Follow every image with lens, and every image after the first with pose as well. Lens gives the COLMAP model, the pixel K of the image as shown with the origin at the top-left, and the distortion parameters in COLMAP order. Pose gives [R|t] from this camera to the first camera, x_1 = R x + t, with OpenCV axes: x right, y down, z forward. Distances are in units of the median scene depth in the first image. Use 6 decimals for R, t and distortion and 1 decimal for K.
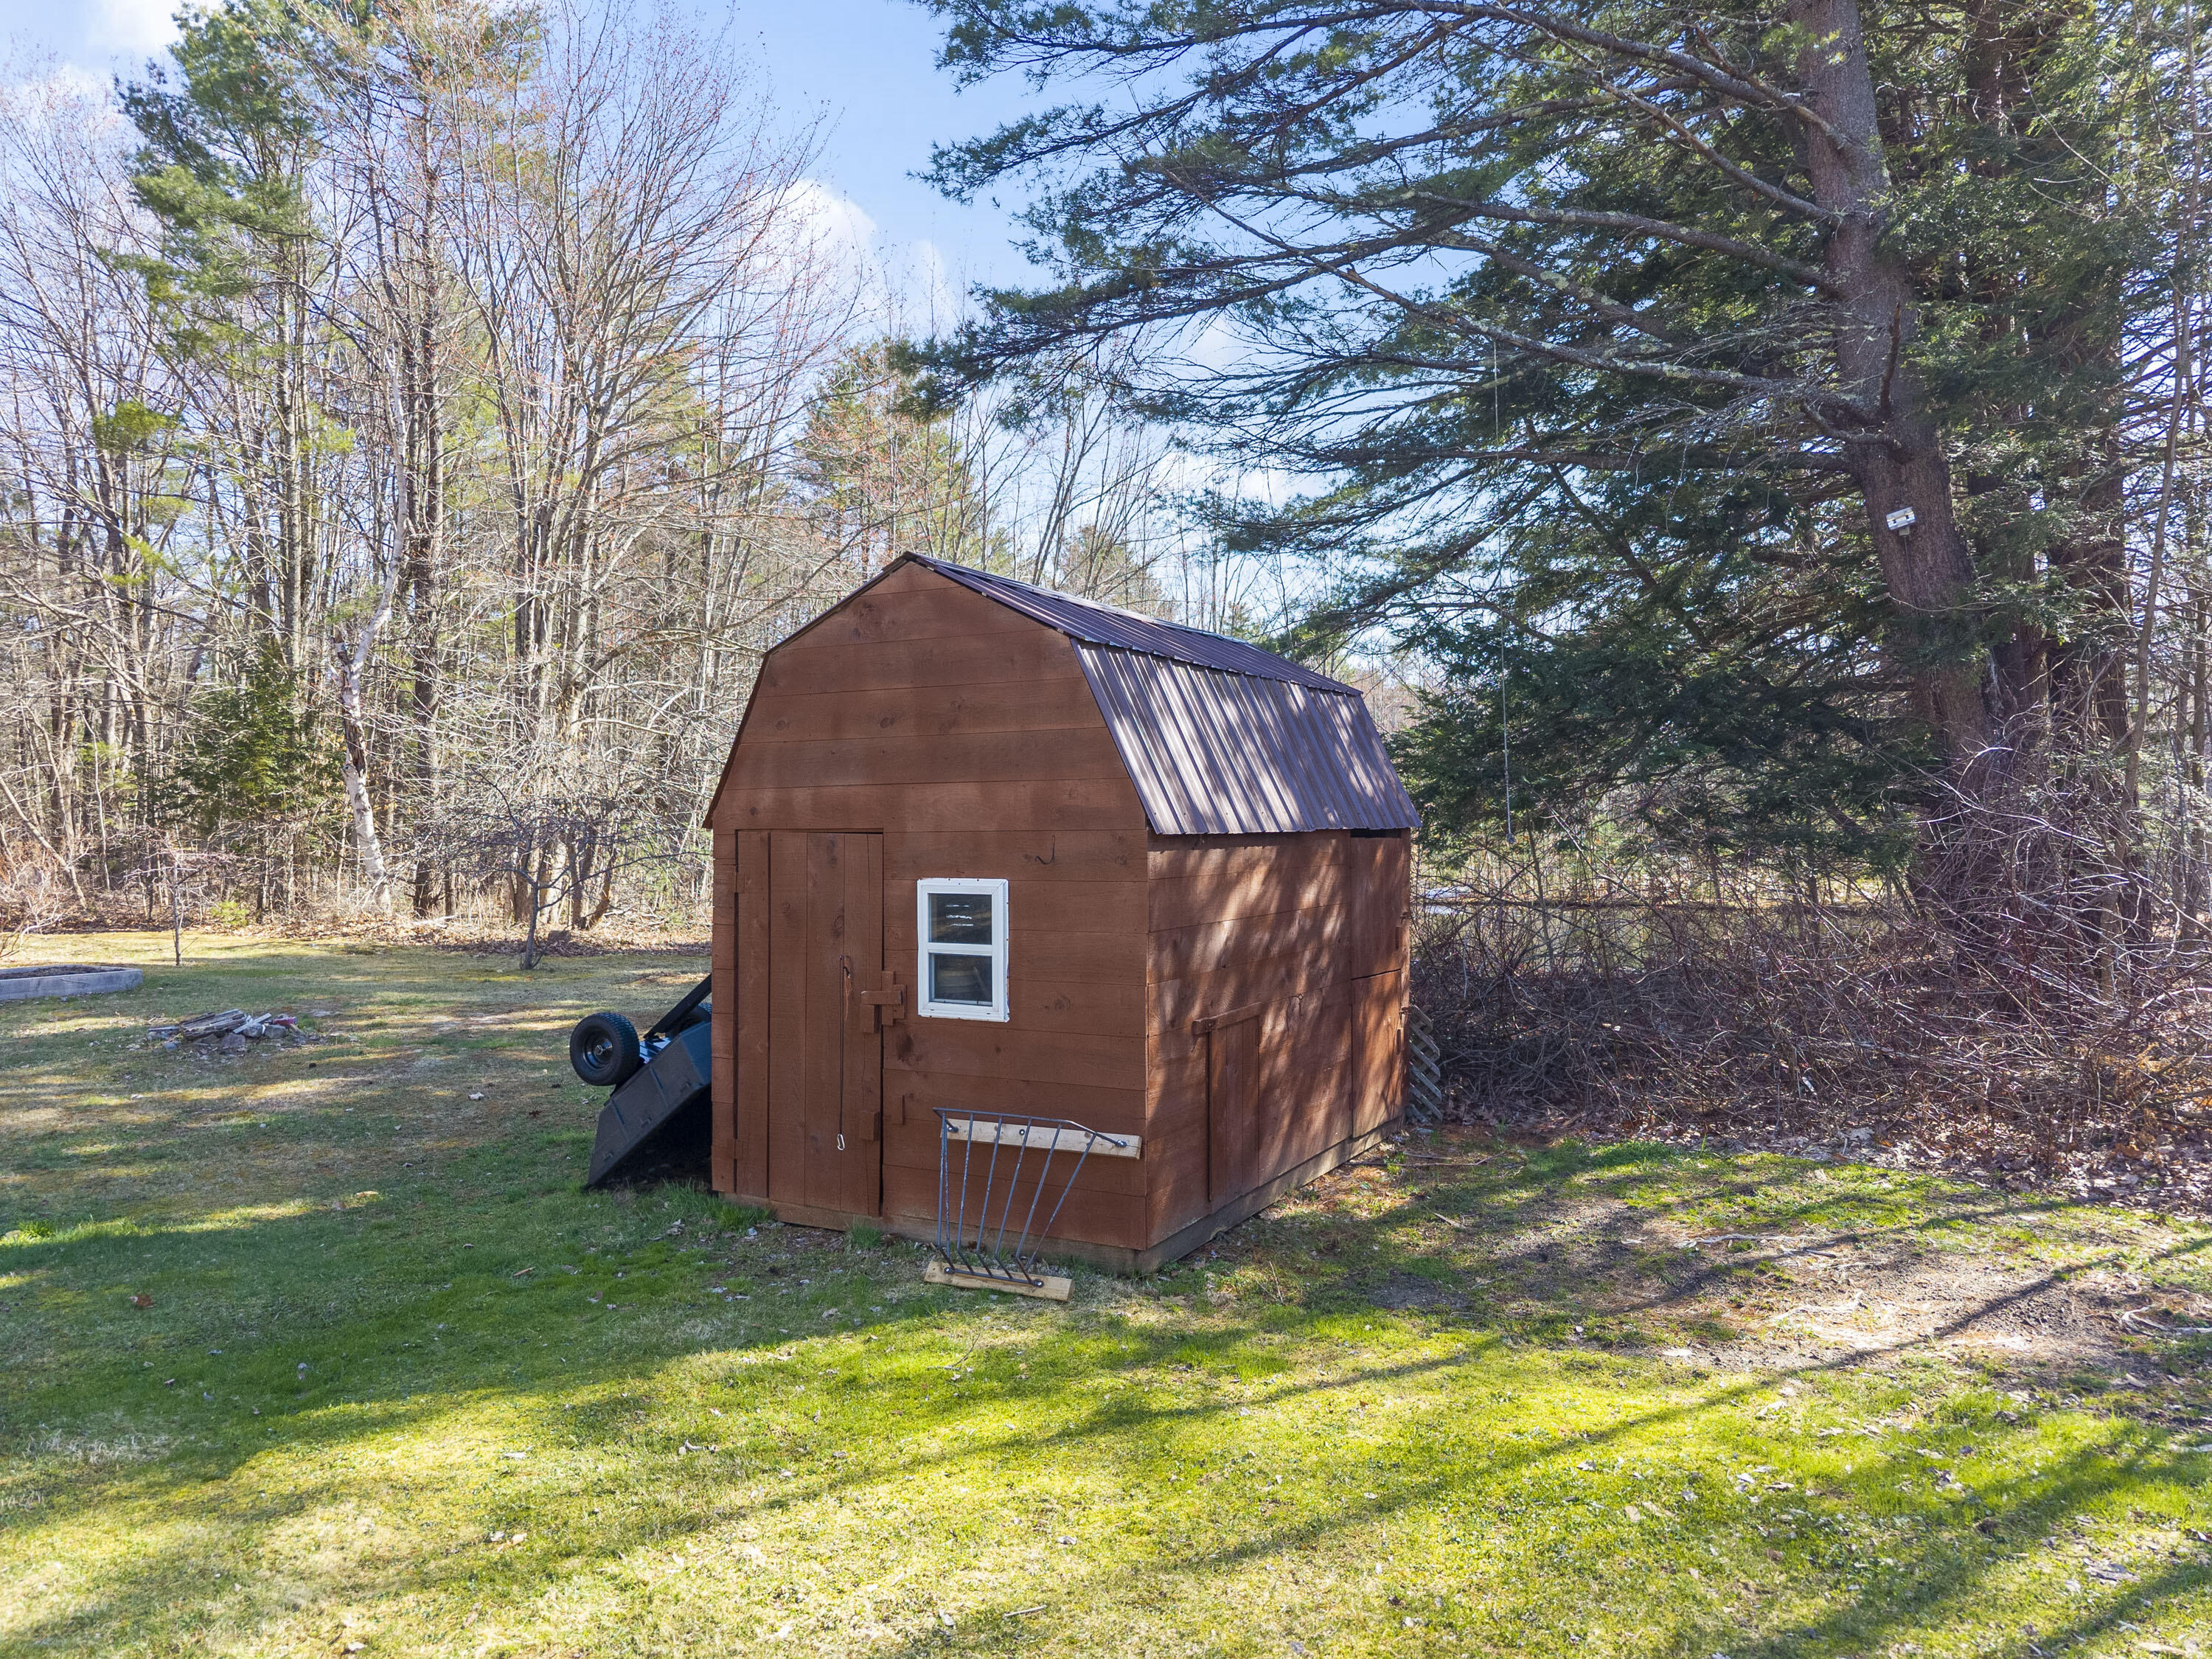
lens RADIAL K [[1497.7, 0, 1106.0], [0, 1497.7, 829.5], [0, 0, 1]] dist [0.001962, -0.001414]
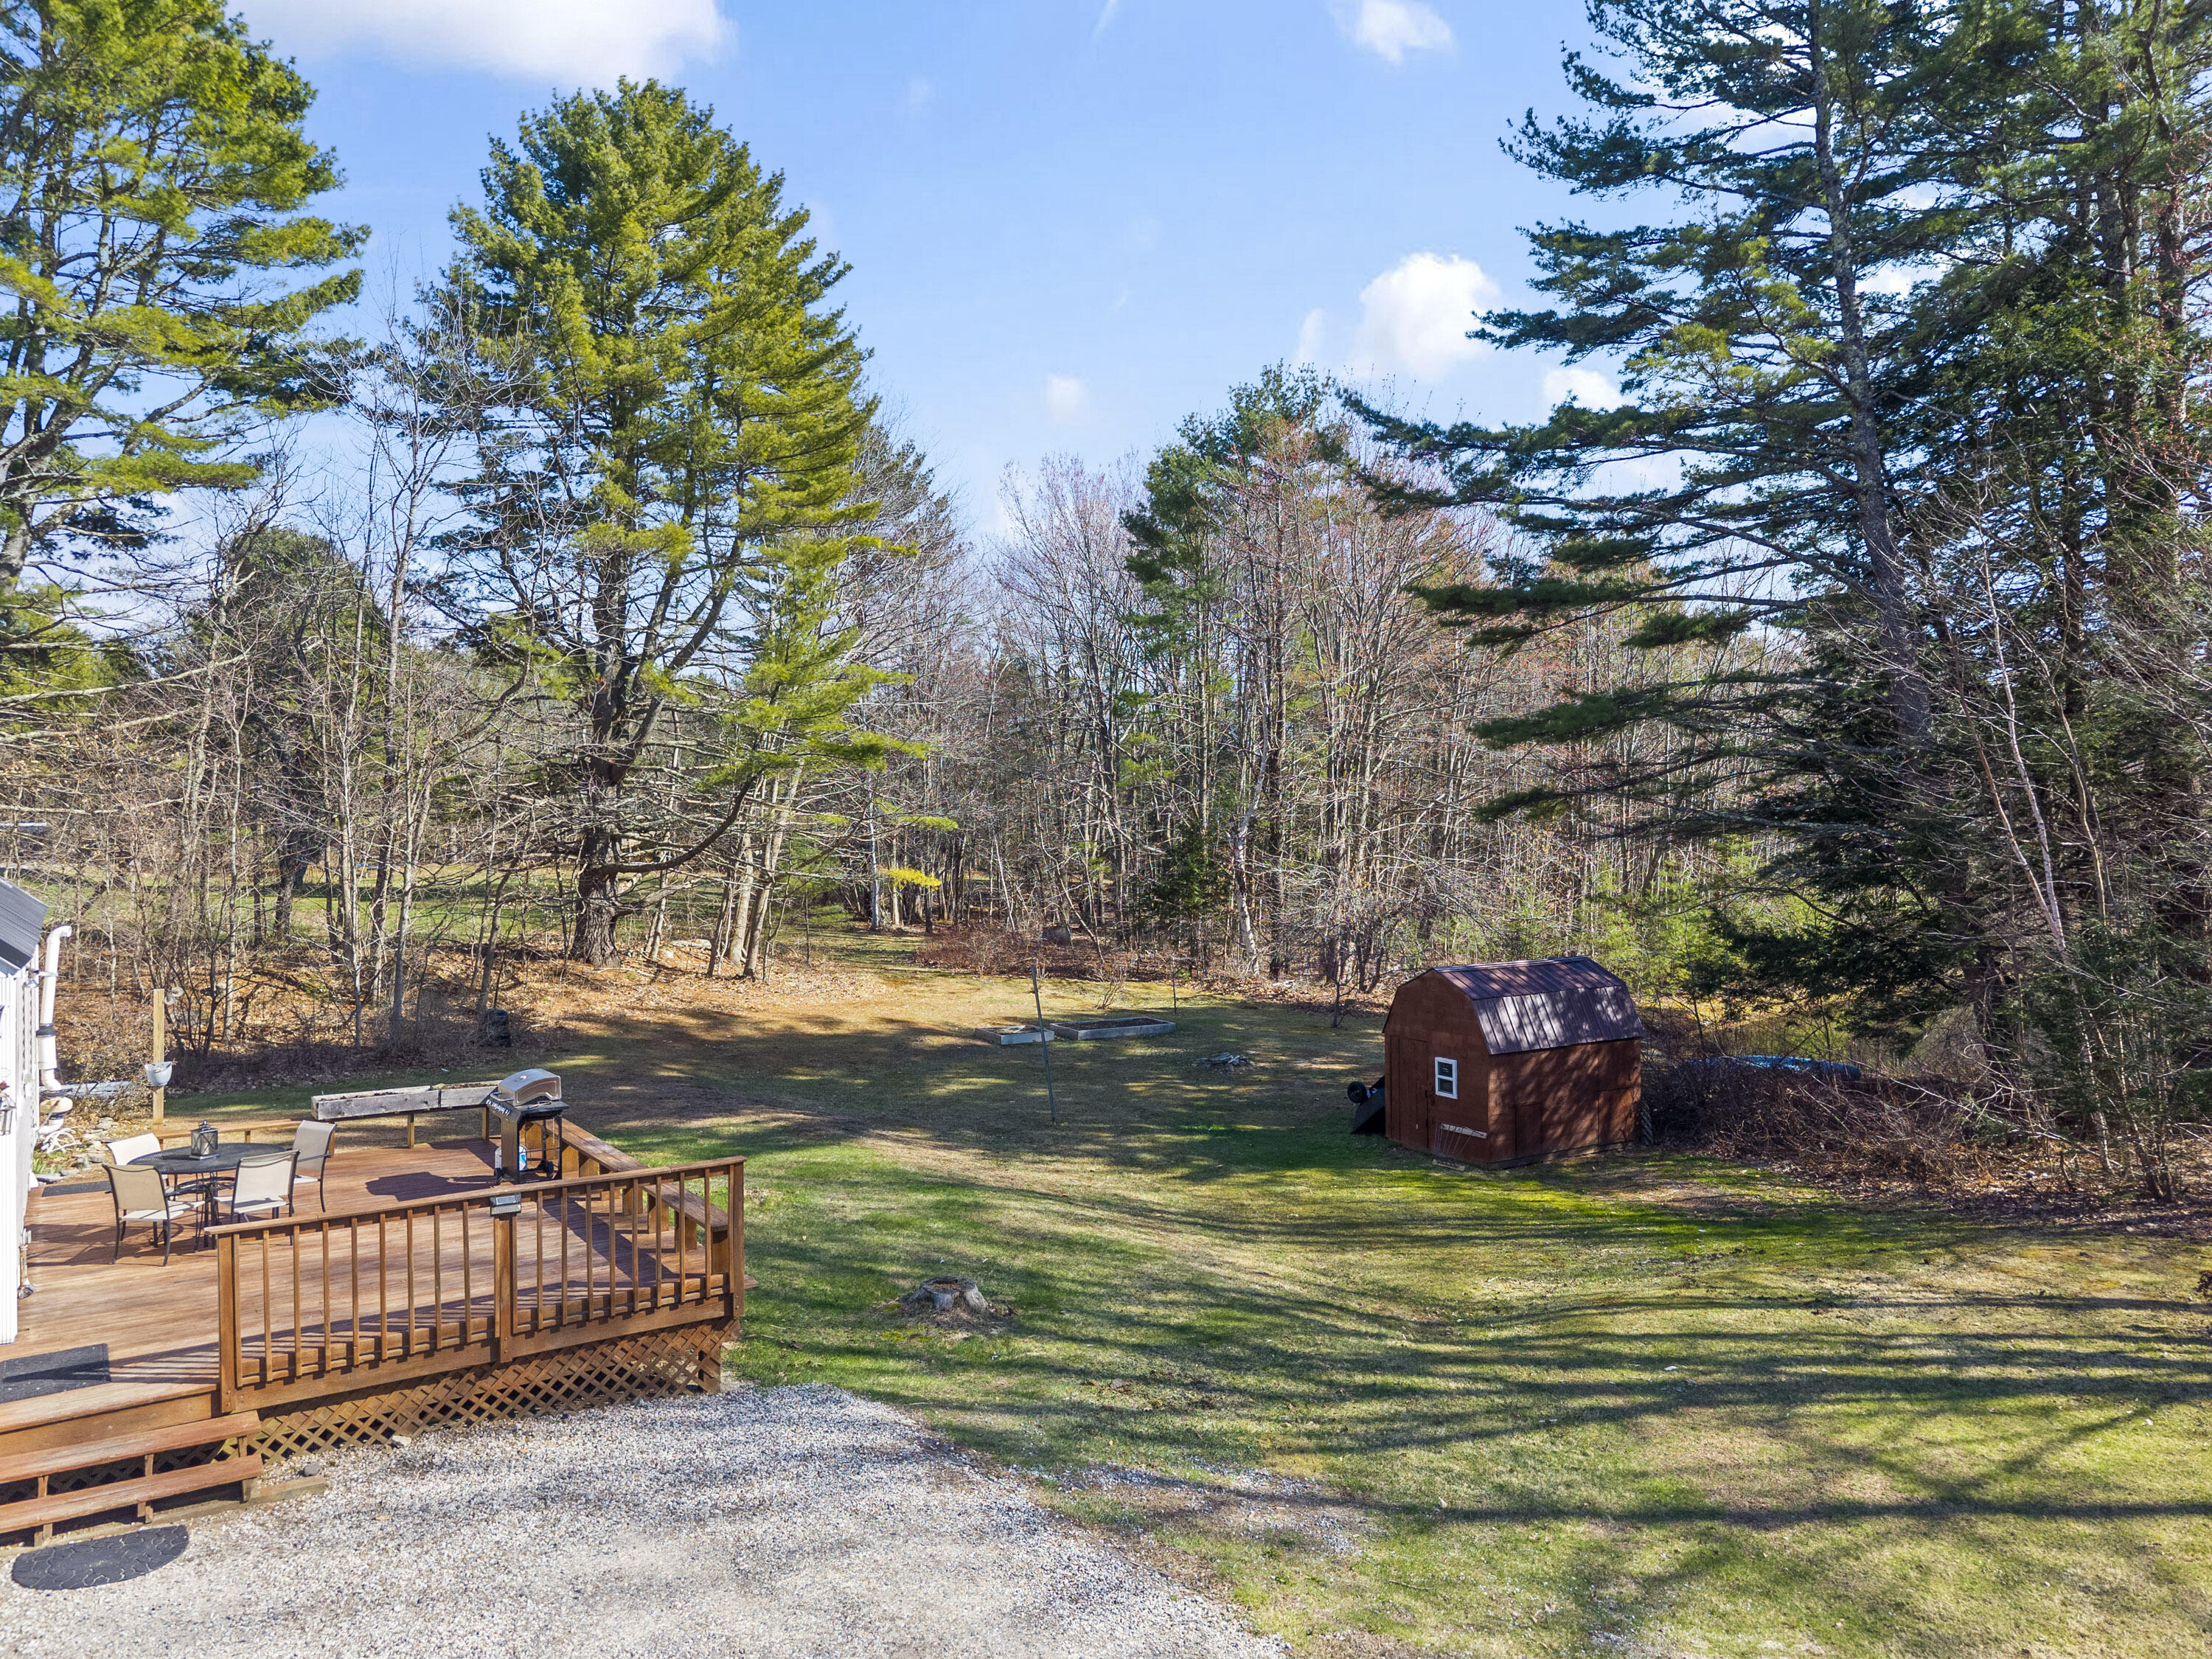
lens RADIAL K [[1537.6, 0, 1107.7], [0, 1537.6, 820.1], [0, 0, 1]] dist [0.005328, 0.003409]
pose [[0.870791, -0.002544, -0.491647, 0.284353], [0.006211, 0.999964, 0.005826, -0.158663], [0.491615, -0.008127, 0.870775, -0.736559]]
